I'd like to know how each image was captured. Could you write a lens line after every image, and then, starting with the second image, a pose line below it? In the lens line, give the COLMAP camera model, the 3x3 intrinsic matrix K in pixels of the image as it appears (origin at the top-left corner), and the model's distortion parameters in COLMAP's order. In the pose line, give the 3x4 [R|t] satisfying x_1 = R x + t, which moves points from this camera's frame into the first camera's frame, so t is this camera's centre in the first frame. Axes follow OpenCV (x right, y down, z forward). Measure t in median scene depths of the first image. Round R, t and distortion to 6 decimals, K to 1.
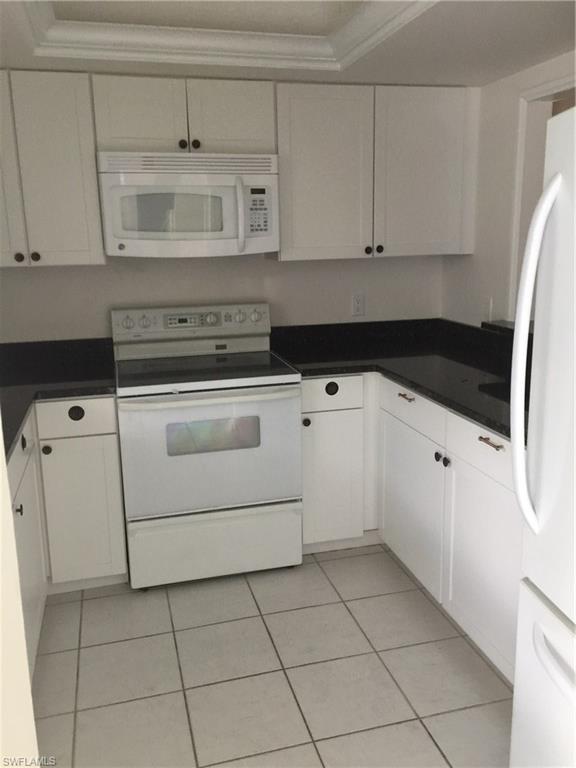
lens RADIAL K [[650.9, 0, 291.0], [0, 650.9, 382.1], [0, 0, 1]] dist [0.020335, -0.031031]
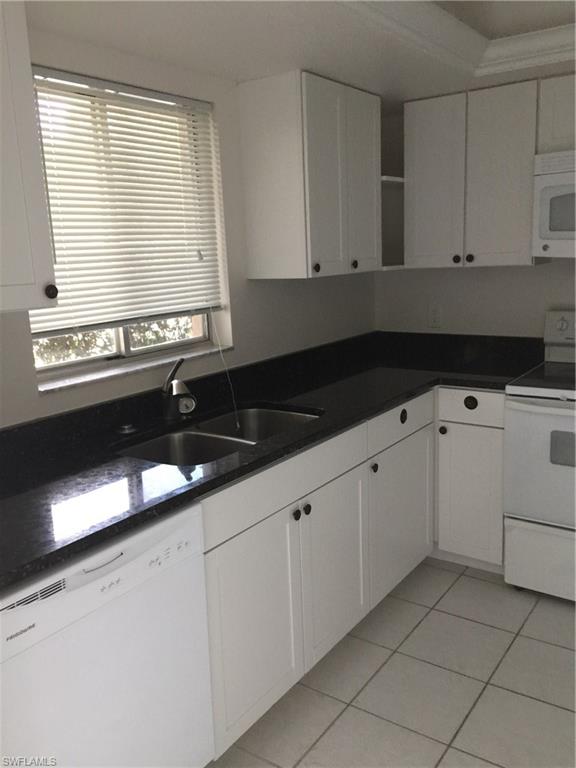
lens RADIAL K [[650.9, 0, 289.9], [0, 650.9, 384.9], [0, 0, 1]] dist [0.020335, -0.031031]
pose [[0.614194, 0.146606, -0.775418, 0.312671], [-0.137986, 0.987406, 0.077390, -0.023414], [0.776998, 0.059465, 0.626688, 0.080818]]
